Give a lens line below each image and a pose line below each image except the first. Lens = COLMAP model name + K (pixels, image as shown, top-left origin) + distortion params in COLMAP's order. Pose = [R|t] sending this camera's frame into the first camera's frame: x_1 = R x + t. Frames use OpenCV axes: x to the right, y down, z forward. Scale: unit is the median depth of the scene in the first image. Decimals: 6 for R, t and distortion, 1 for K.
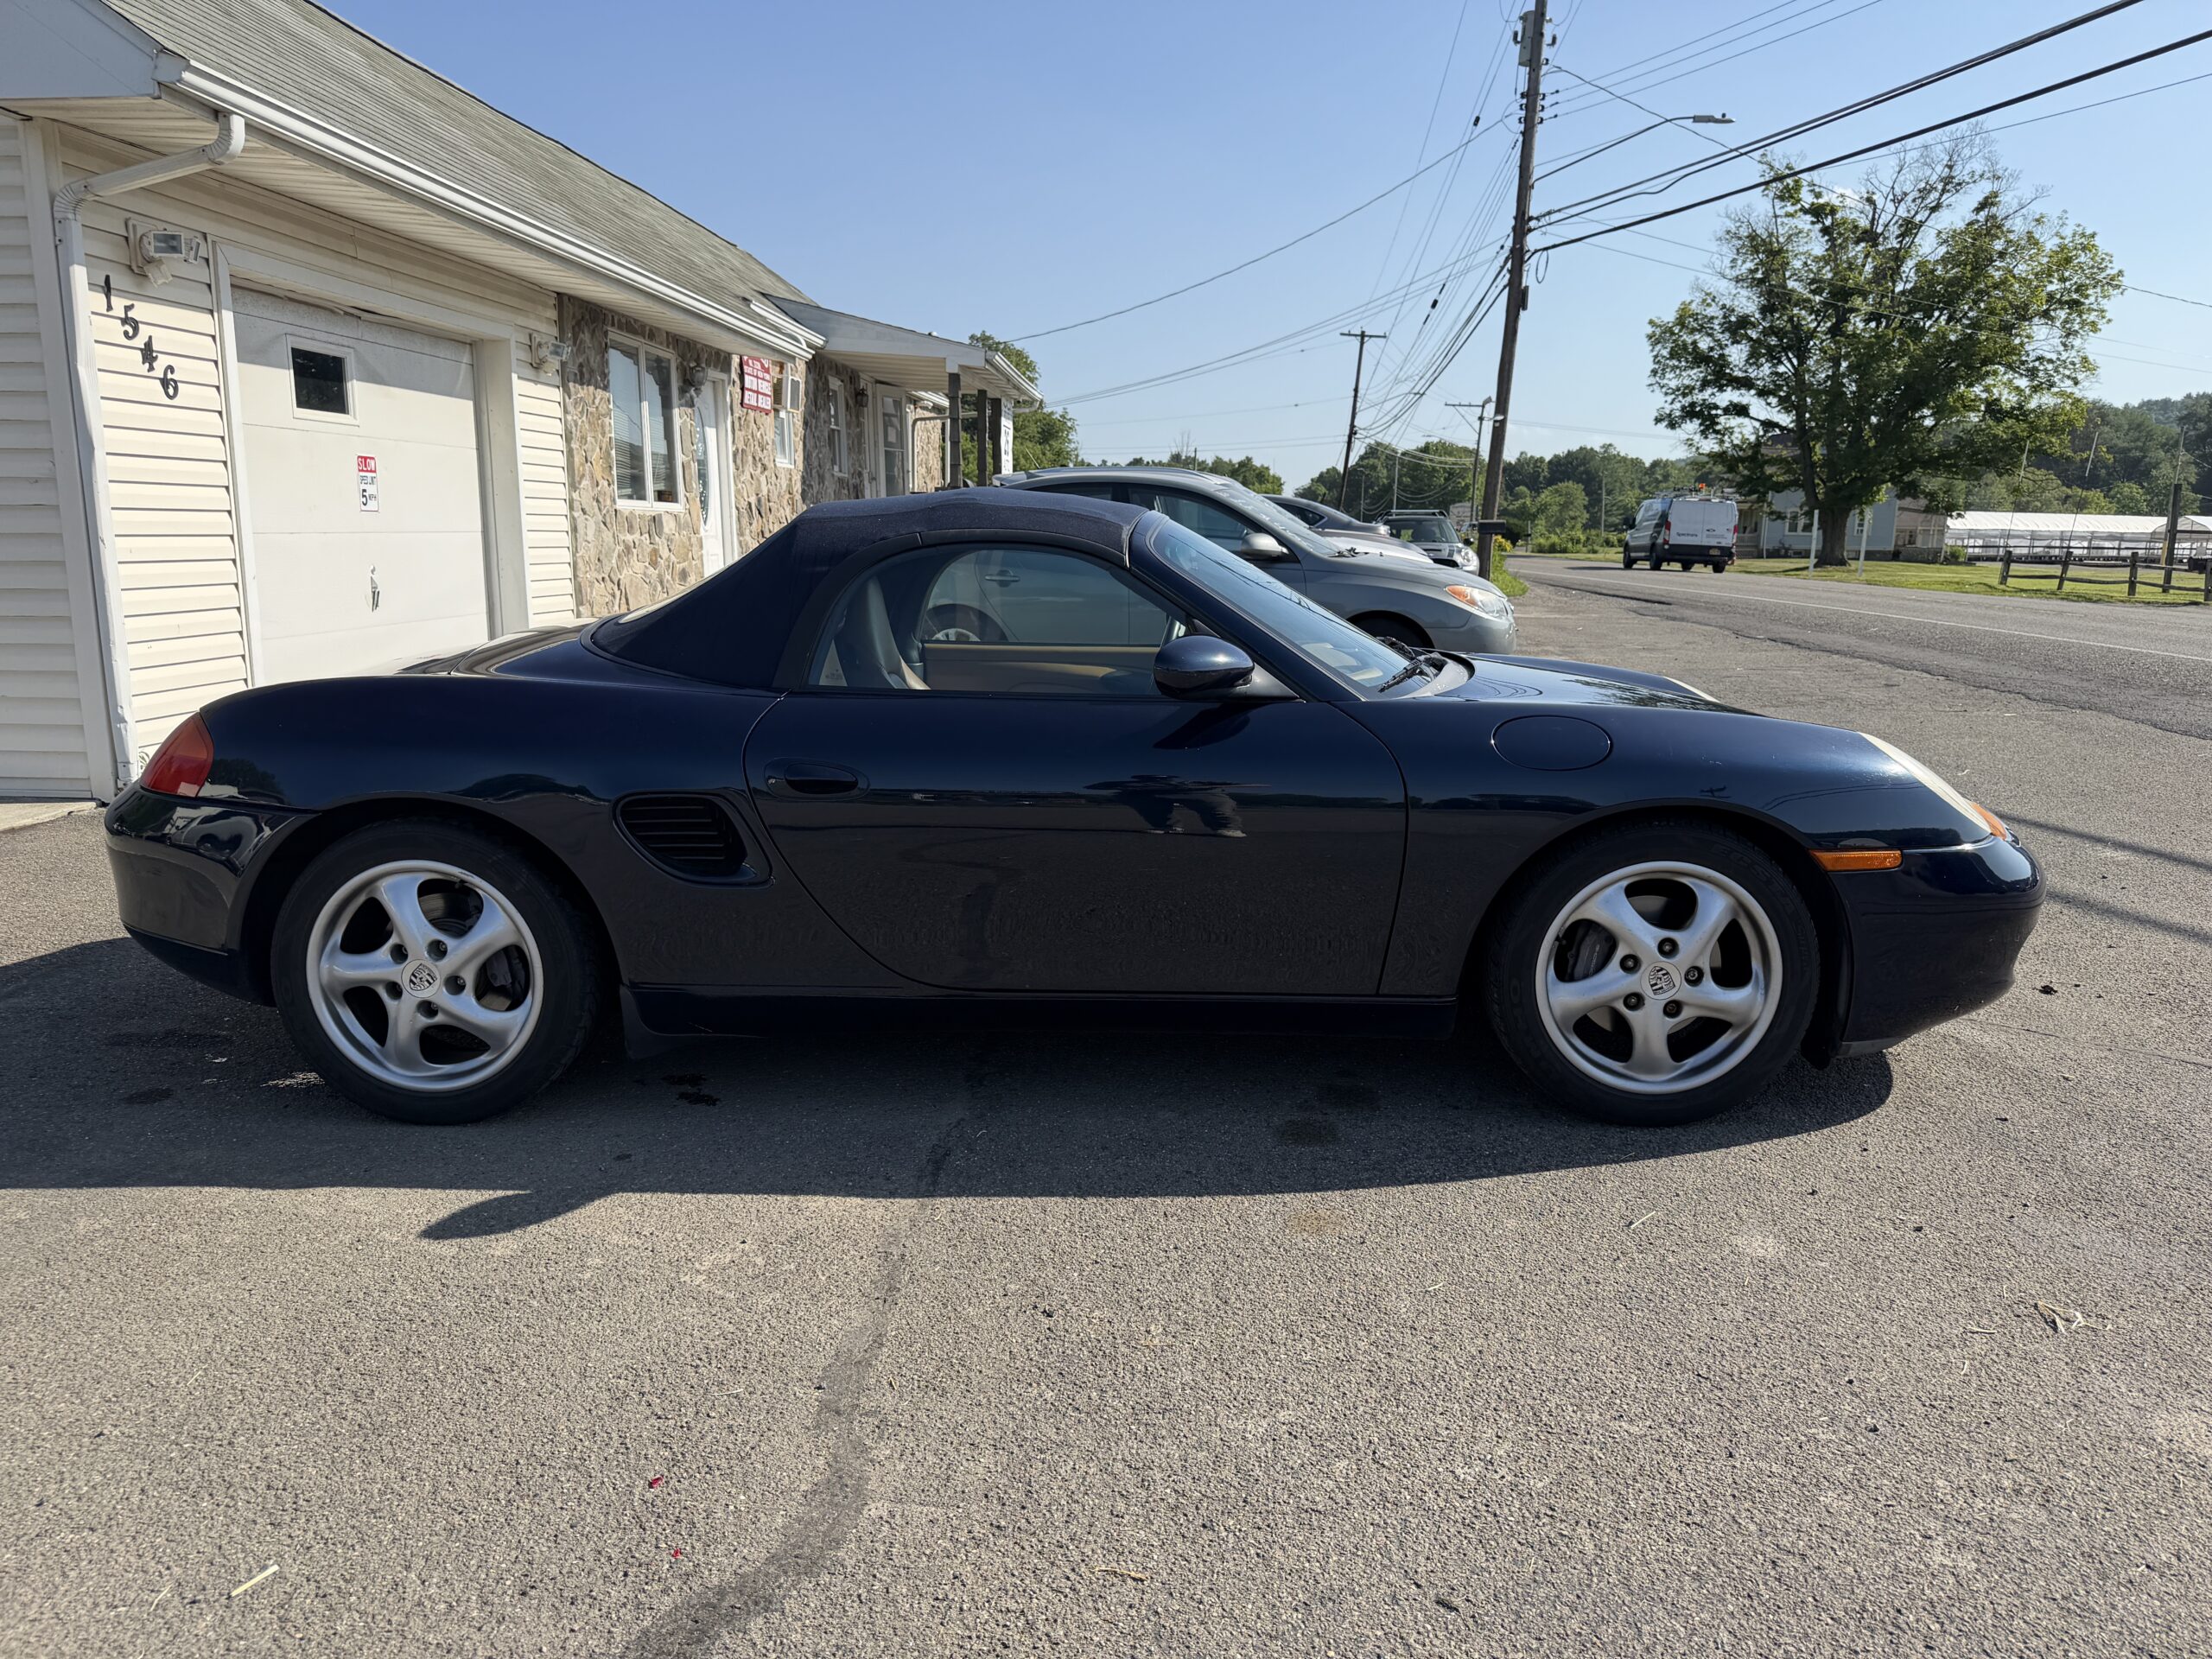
lens RADIAL K [[1544.5, 0, 1090.0], [0, 1544.5, 829.1], [0, 0, 1]] dist [0.019505, -0.025740]
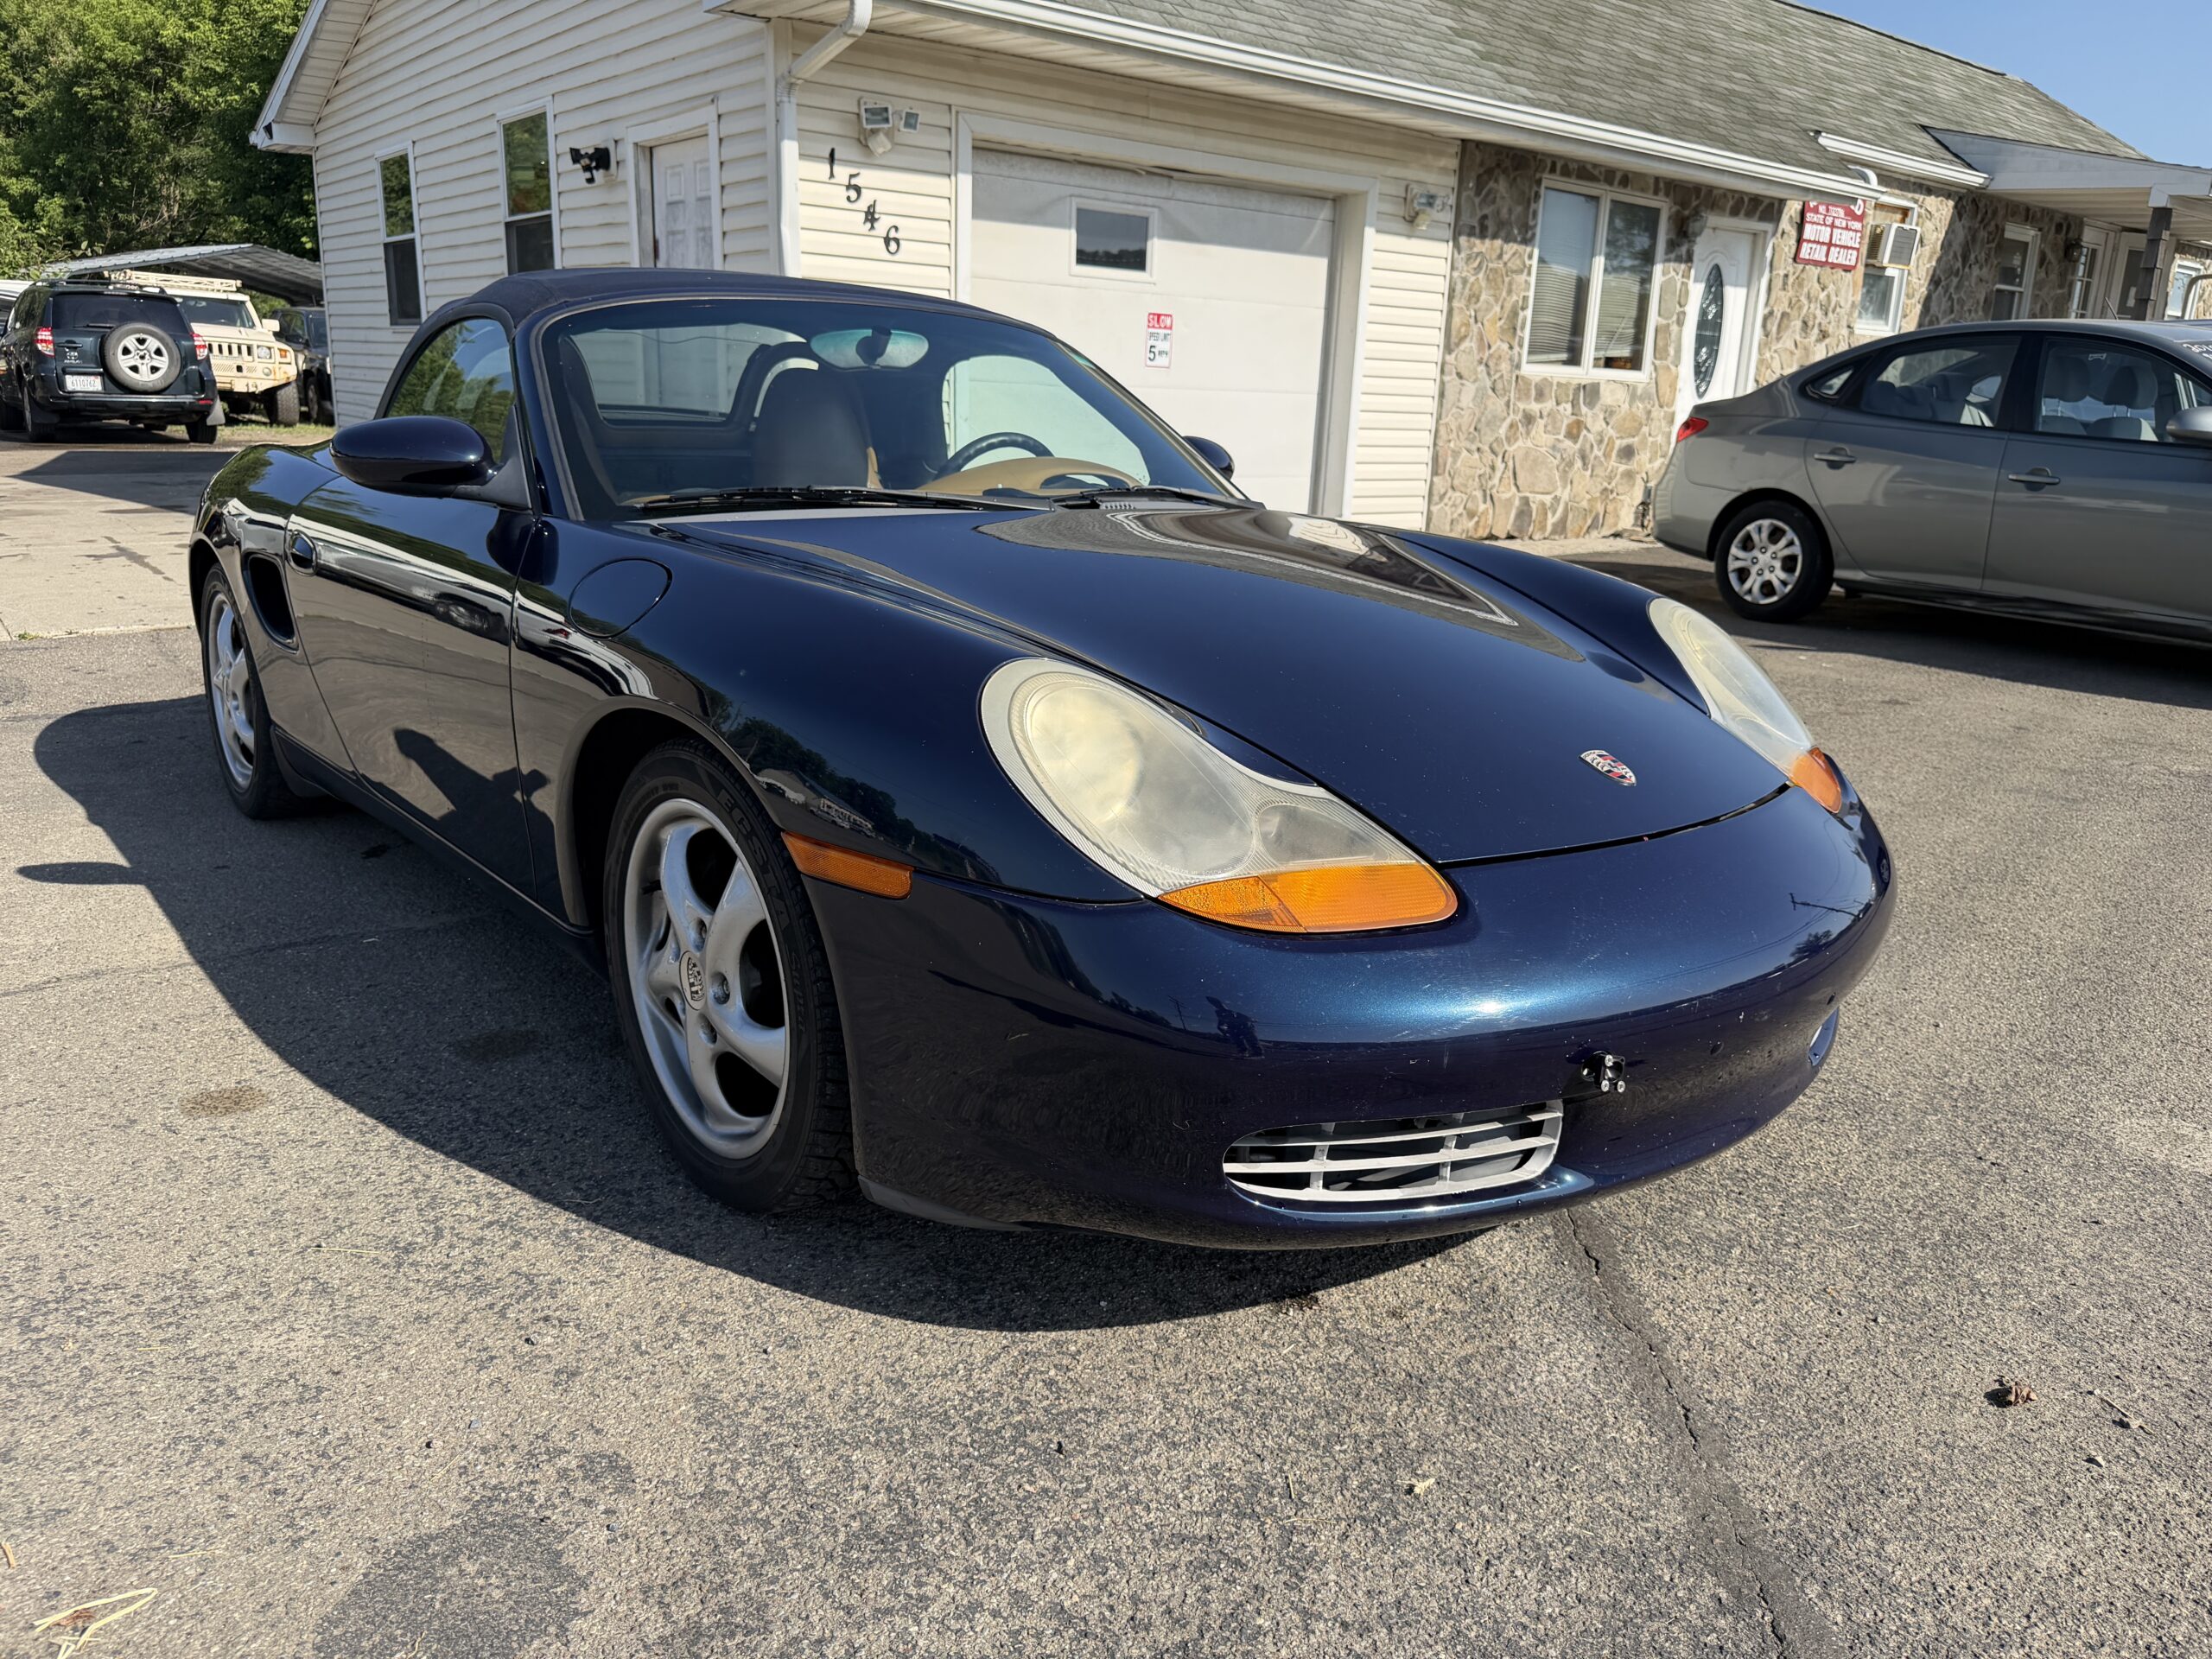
lens RADIAL K [[1544.5, 0, 1117.6], [0, 1544.5, 837.5], [0, 0, 1]] dist [0.019505, -0.025740]
pose [[0.670733, 0.218409, -0.708812, 0.301265], [-0.171146, 0.975446, 0.138617, -0.025765], [0.721683, 0.028336, 0.691643, 0.217153]]
